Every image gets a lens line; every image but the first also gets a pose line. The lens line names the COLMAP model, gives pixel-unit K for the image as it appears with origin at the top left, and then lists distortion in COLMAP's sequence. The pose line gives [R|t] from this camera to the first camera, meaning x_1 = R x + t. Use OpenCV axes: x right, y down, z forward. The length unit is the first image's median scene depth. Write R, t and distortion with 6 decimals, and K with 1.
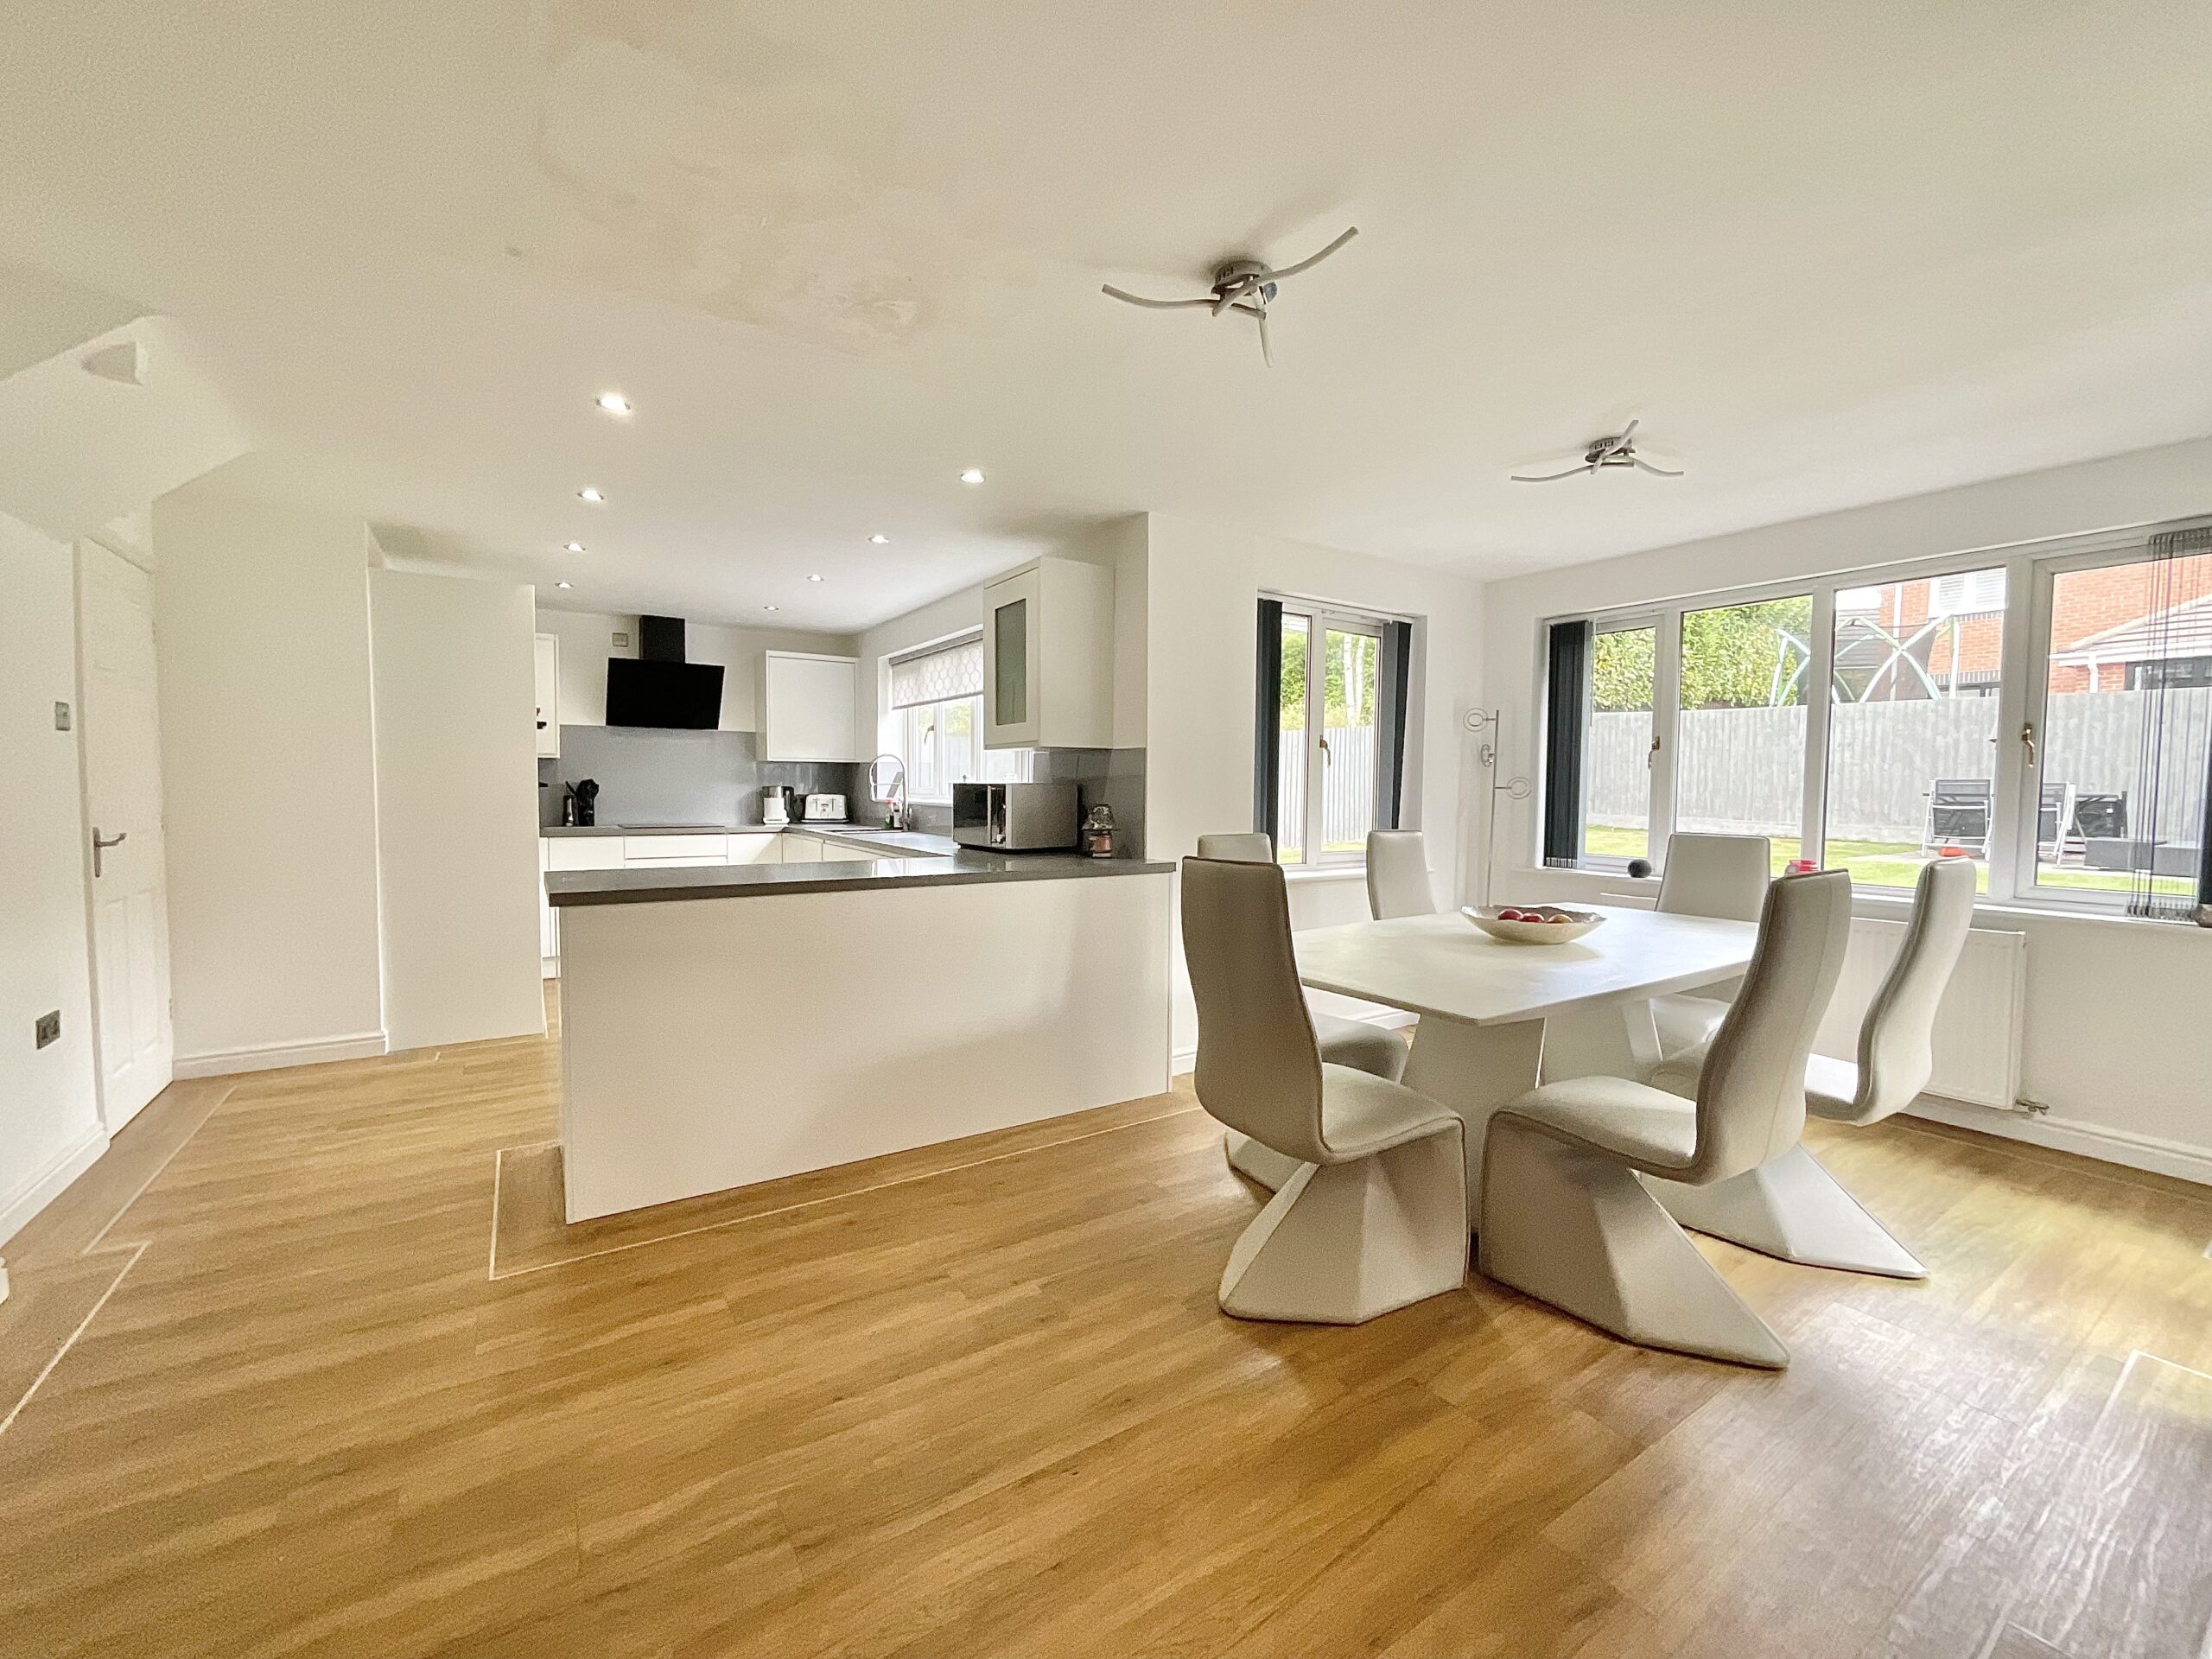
lens RADIAL K [[897.4, 0, 1103.3], [0, 897.4, 831.4], [0, 0, 1]] dist [0.001513, 0.000673]
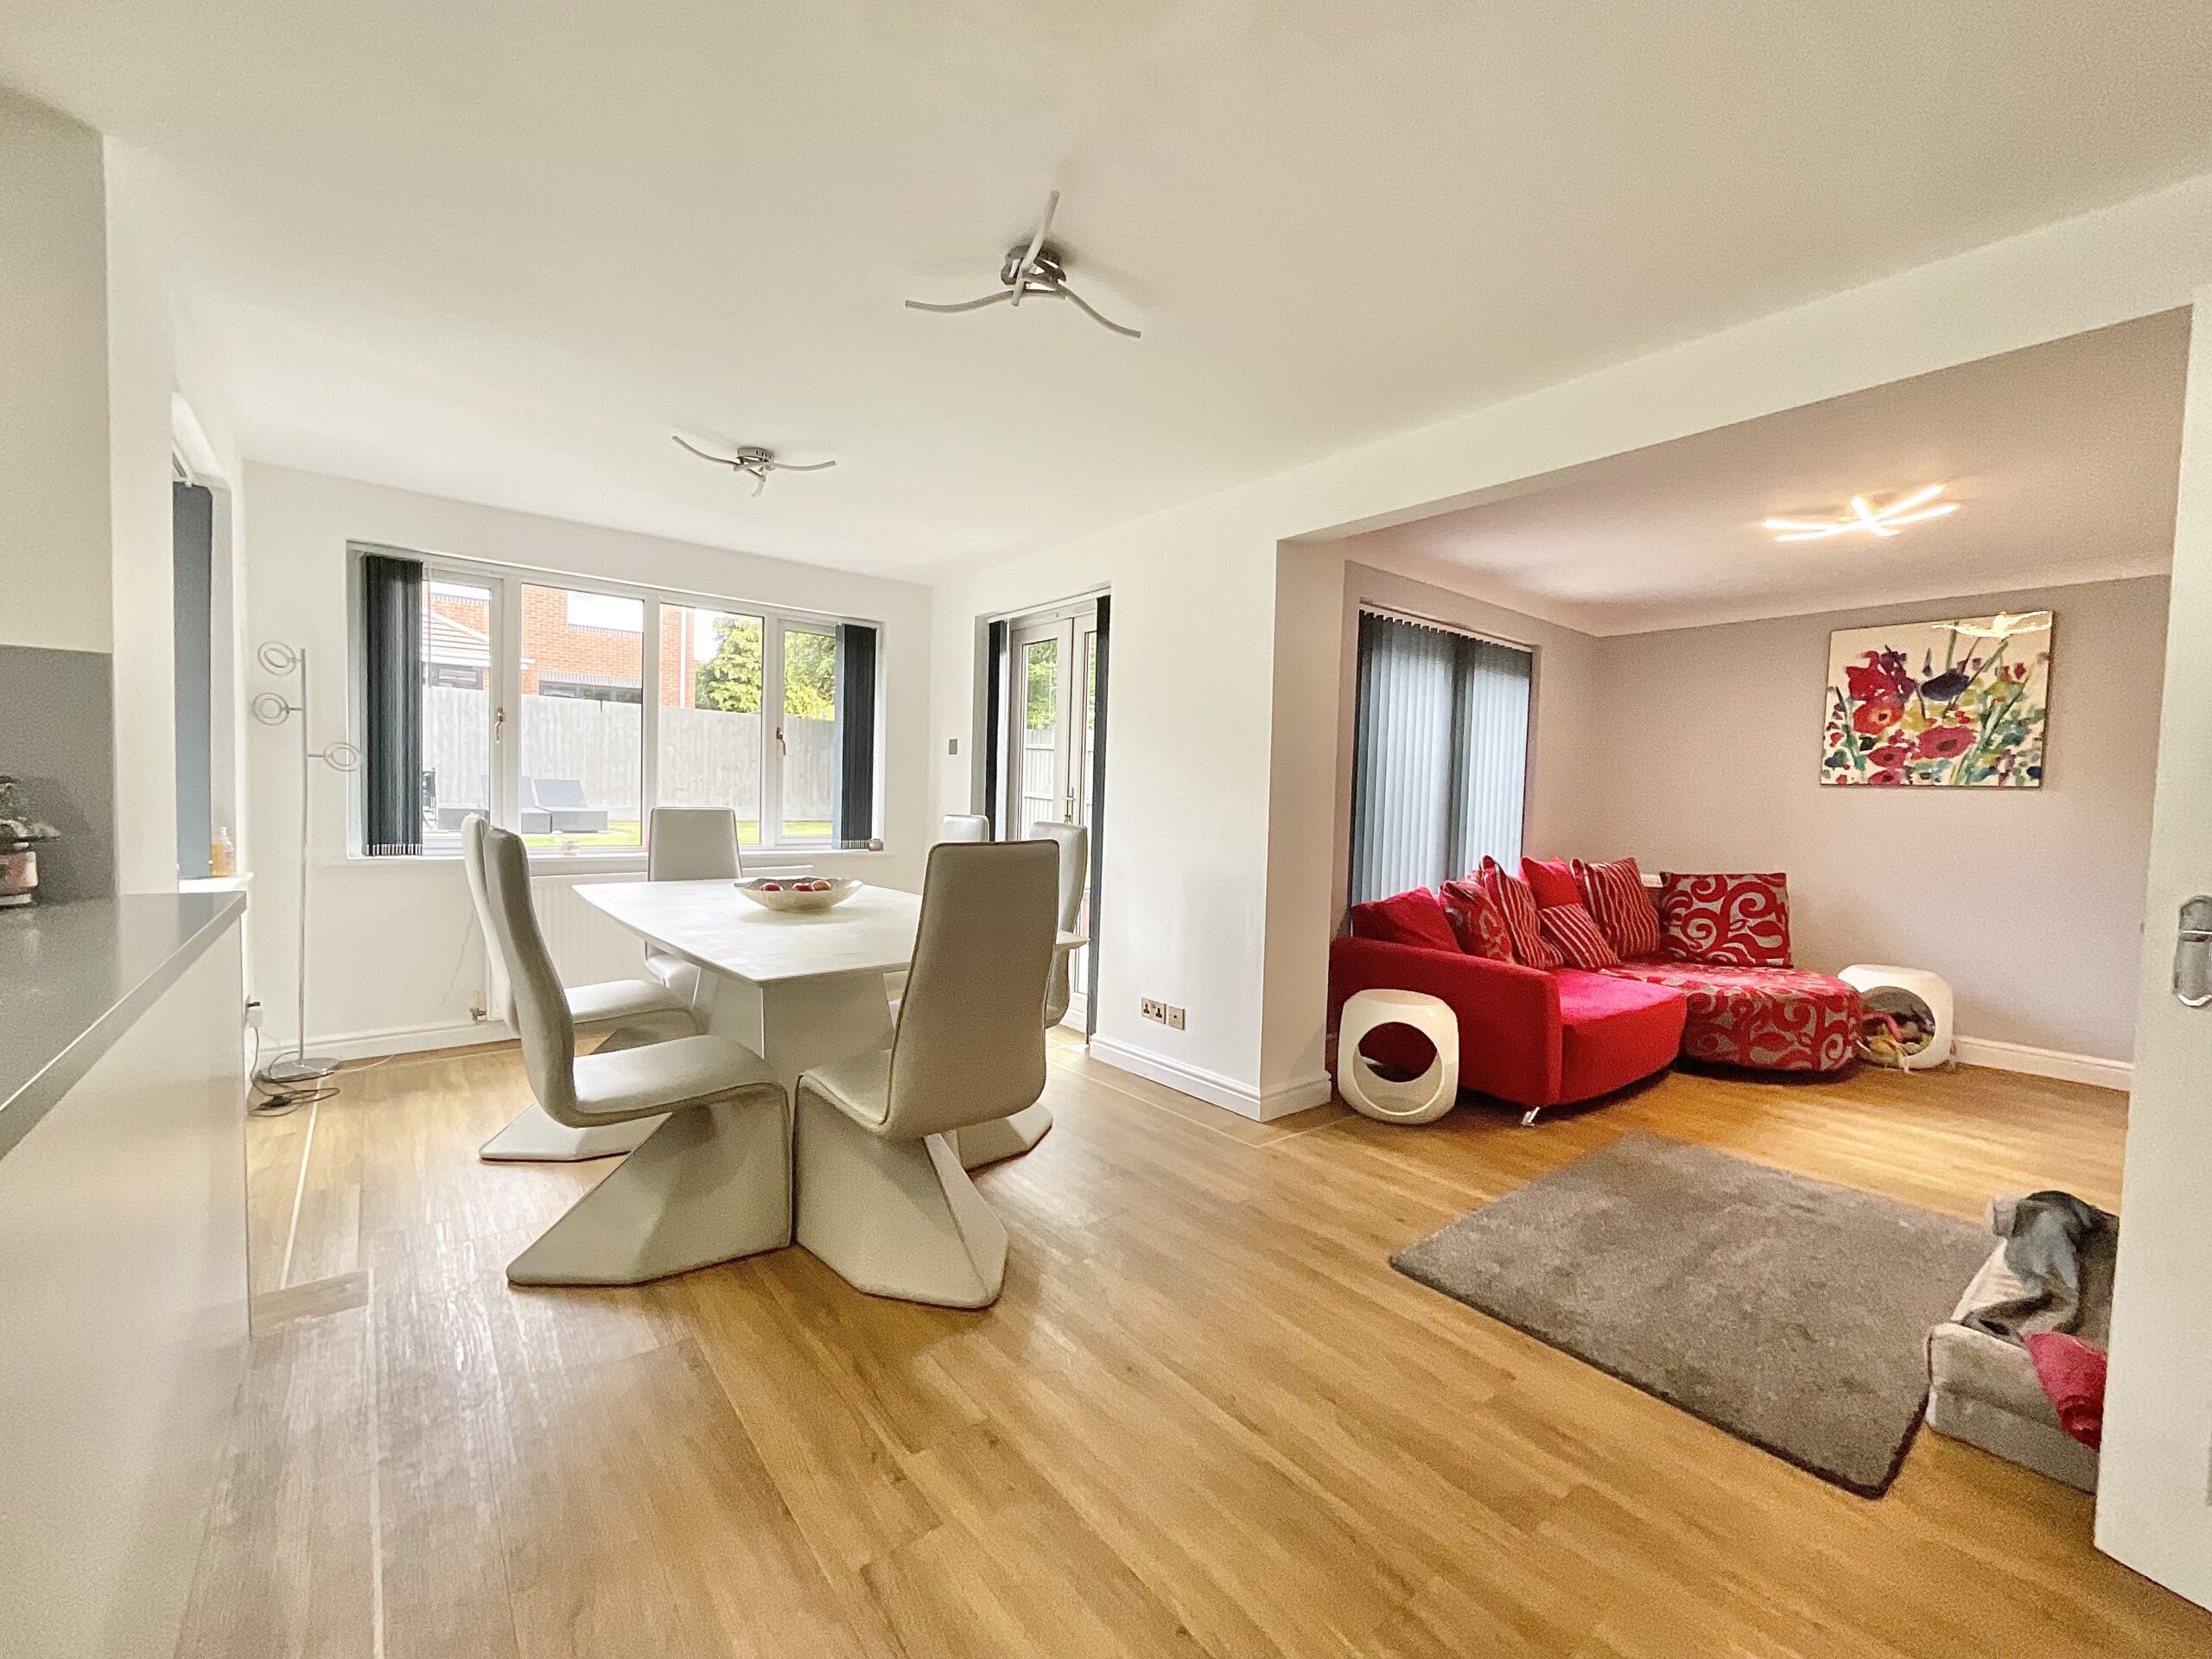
lens RADIAL K [[897.4, 0, 1105.5], [0, 897.4, 832.0], [0, 0, 1]] dist [0.001513, 0.000673]
pose [[-0.101425, -0.051031, 0.993534, -0.587096], [0.020725, 0.998358, 0.053395, -0.018814], [-0.994627, 0.026007, -0.100200, 0.685357]]
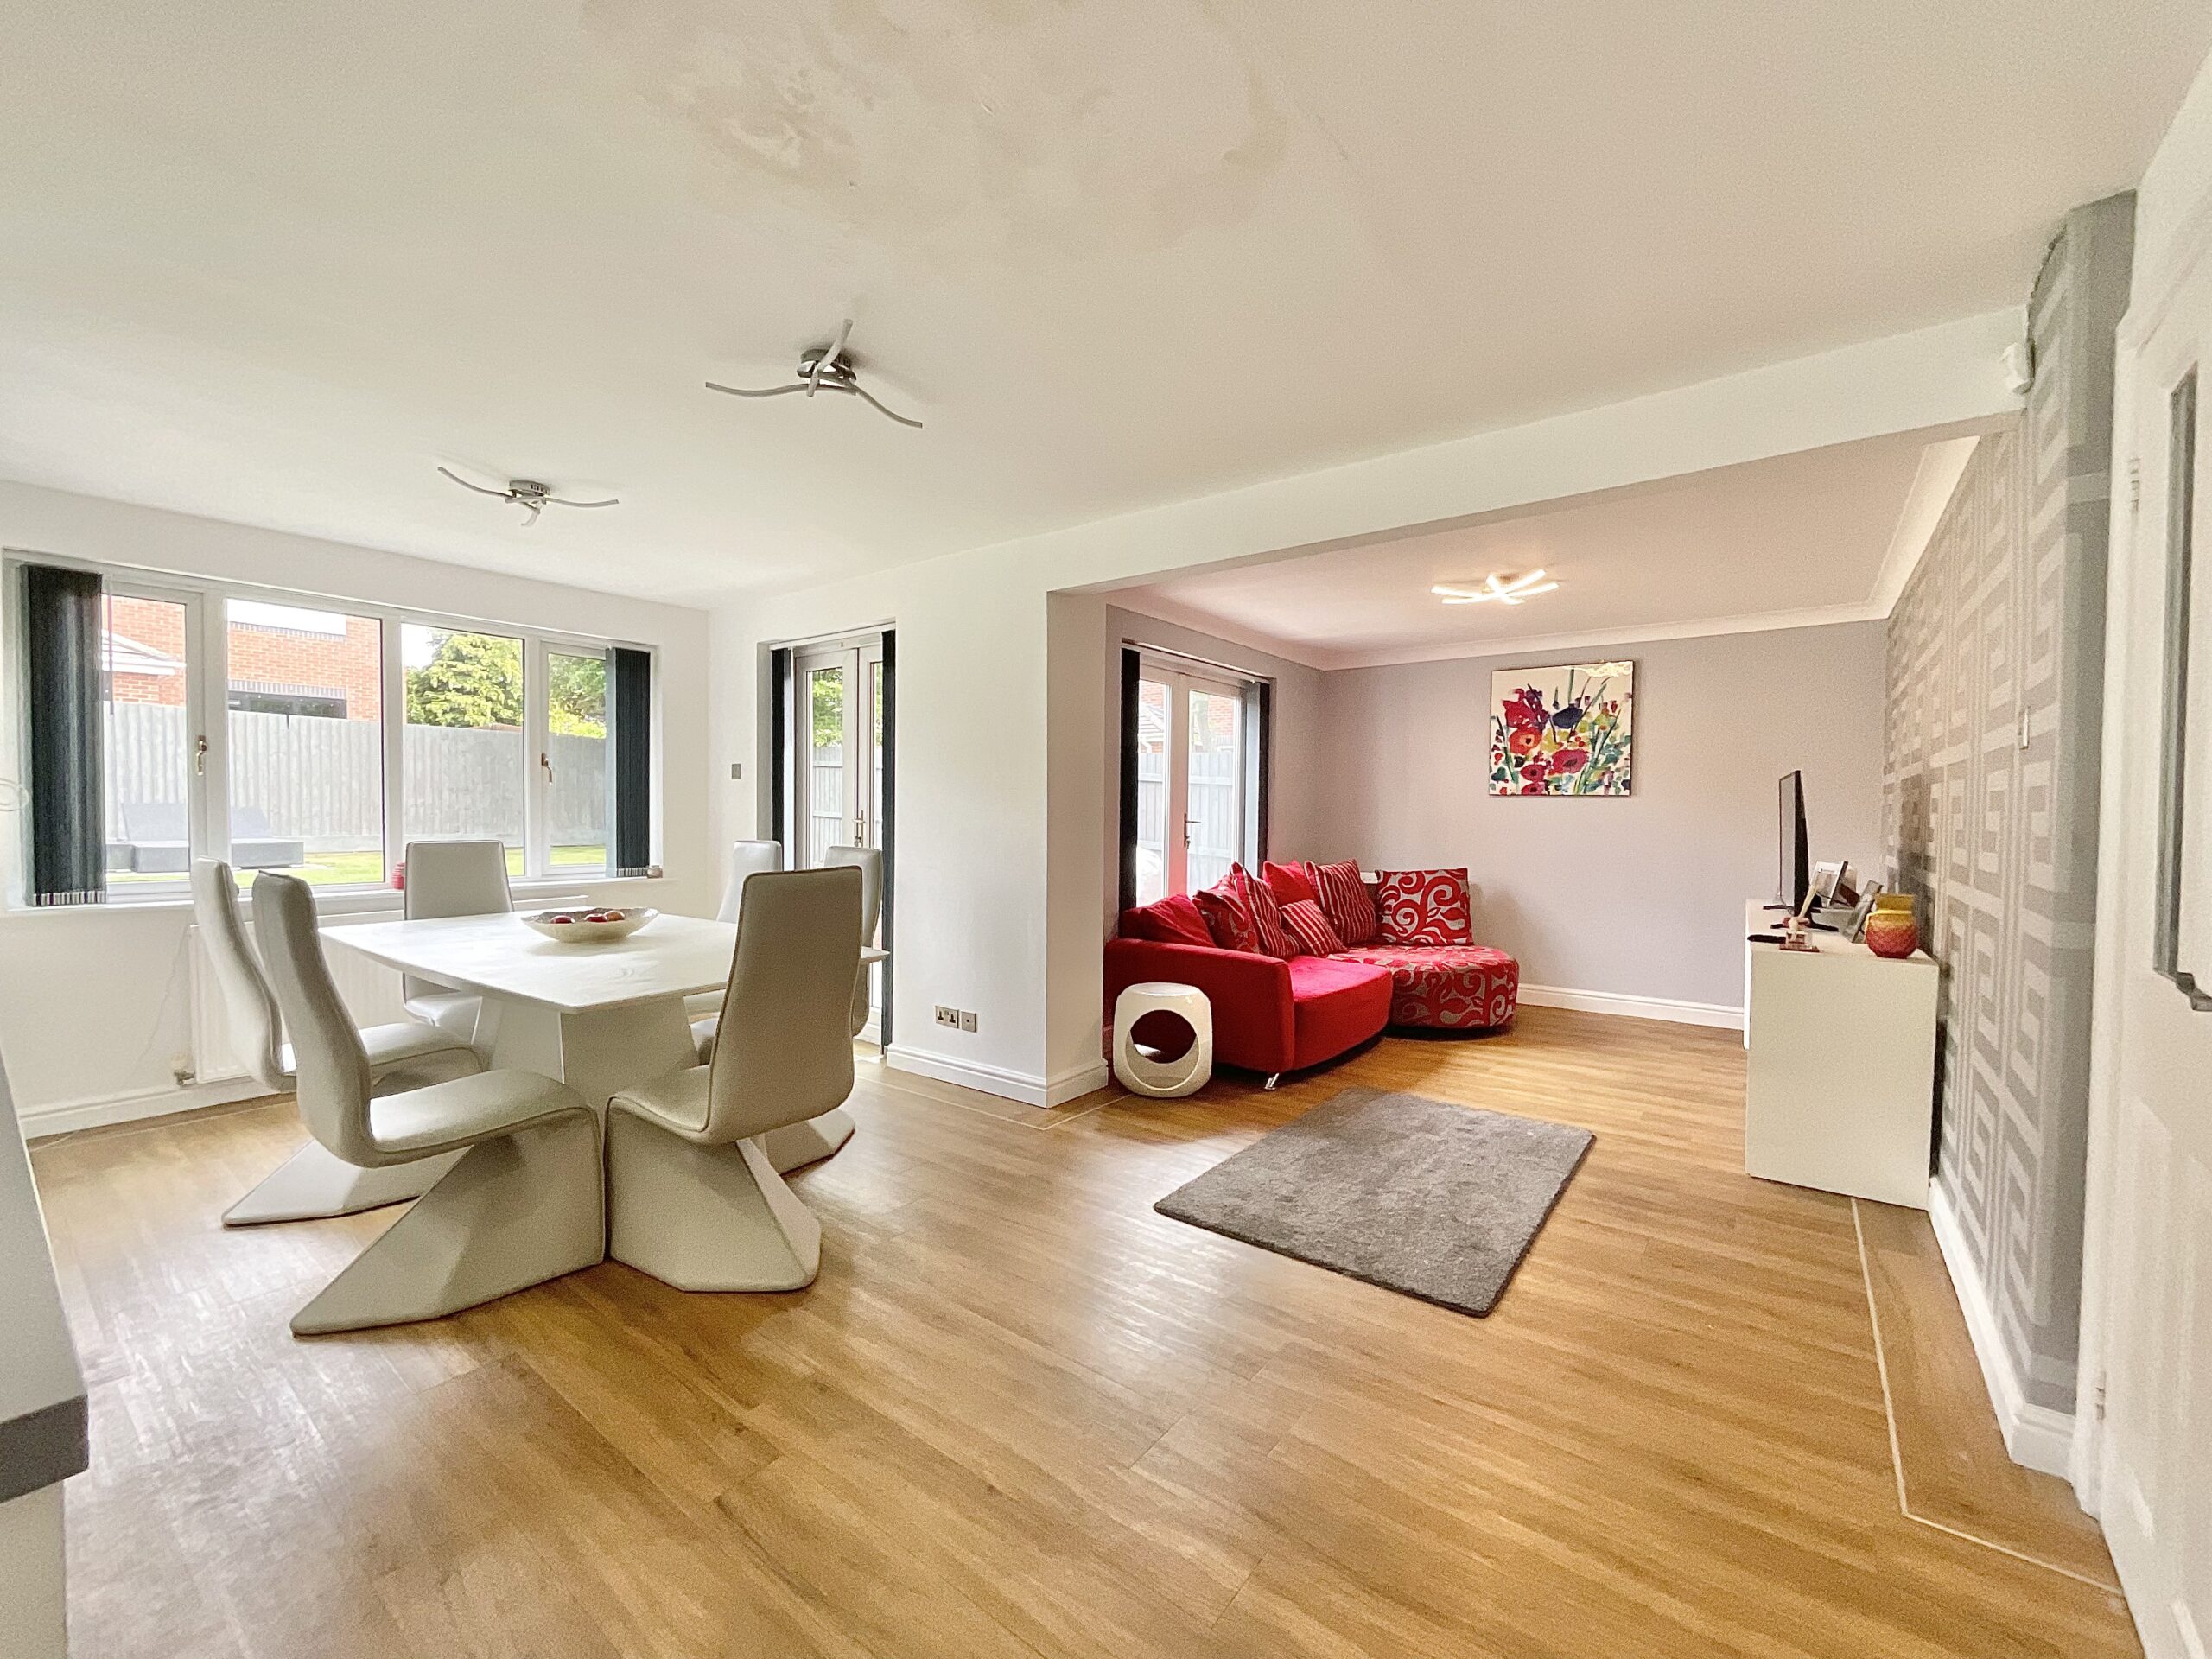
lens RADIAL K [[897.4, 0, 1106.1], [0, 897.4, 833.2], [0, 0, 1]] dist [0.001513, 0.000673]
pose [[-0.335964, -0.034073, 0.941258, -0.713124], [0.035995, 0.998151, 0.048980, -0.036717], [-0.941187, 0.050336, -0.334116, 0.713460]]
